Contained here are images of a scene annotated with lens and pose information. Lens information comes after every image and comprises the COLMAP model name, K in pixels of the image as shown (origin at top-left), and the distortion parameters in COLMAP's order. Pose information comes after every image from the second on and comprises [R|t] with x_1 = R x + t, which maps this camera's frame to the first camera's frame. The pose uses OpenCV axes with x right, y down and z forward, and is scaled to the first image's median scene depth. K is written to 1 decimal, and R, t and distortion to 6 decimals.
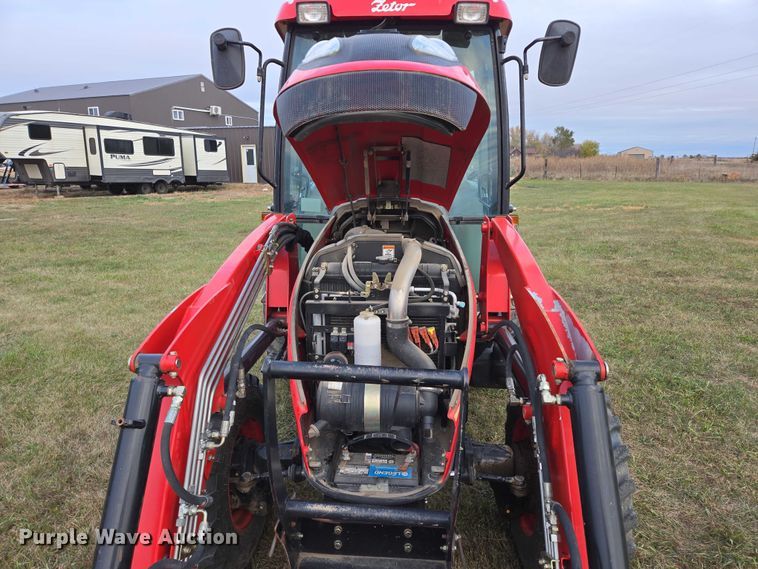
lens RADIAL K [[500.5, 0, 379.0], [0, 500.5, 281.7], [0, 0, 1]] dist [0.073616, -0.060358]
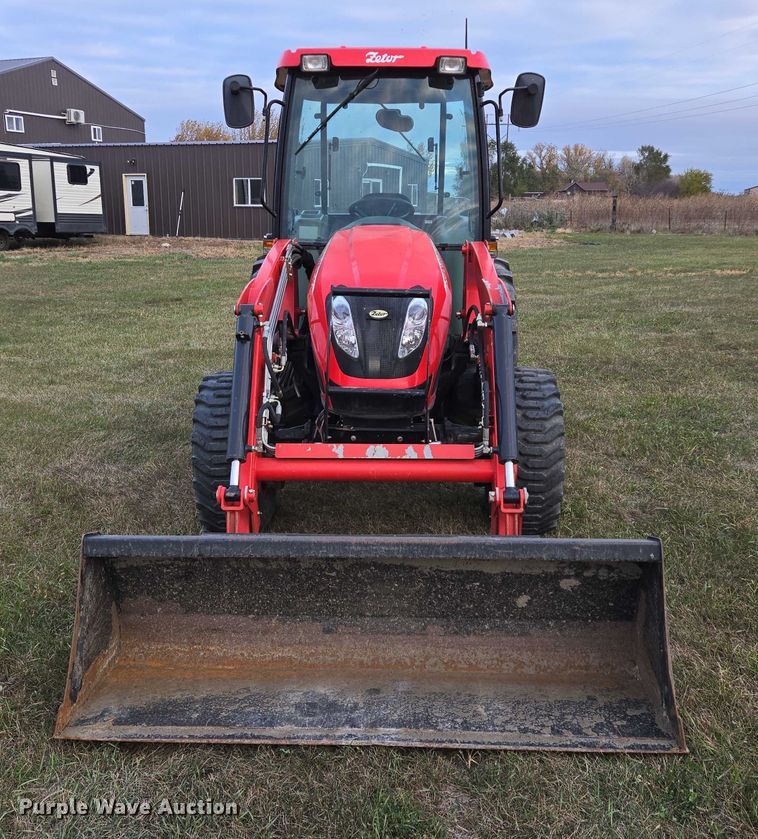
lens RADIAL K [[868.9, 0, 369.6], [0, 868.9, 408.5], [0, 0, 1]] dist [0.063910, 0.000000]
pose [[0.999467, -0.003192, 0.032474, -0.036792], [0.003310, 0.999988, -0.003578, 0.130572], [-0.032462, 0.003684, 0.999466, -0.493261]]
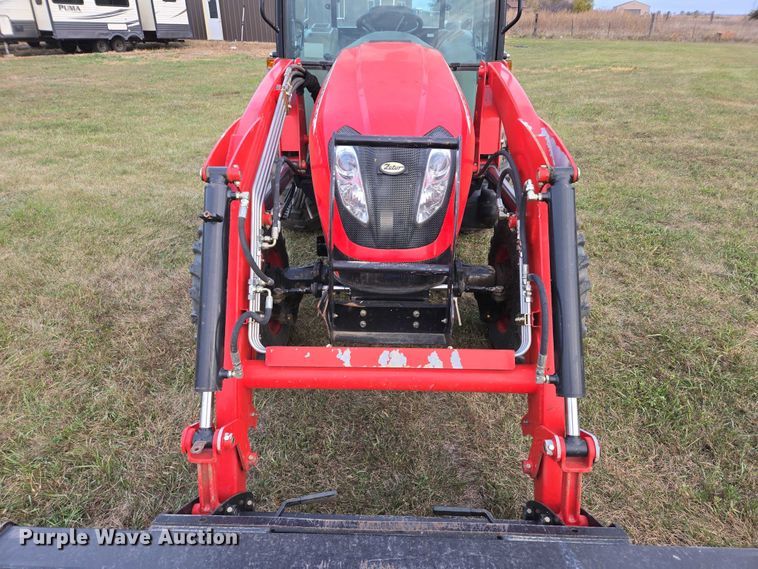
lens RADIAL K [[500.5, 0, 378.5], [0, 500.5, 282.3], [0, 0, 1]] dist [0.073616, -0.060358]
pose [[0.999065, -0.015442, 0.040382, -0.029223], [0.005102, 0.969625, 0.244545, 0.030659], [-0.042931, -0.244110, 0.968797, -0.073943]]
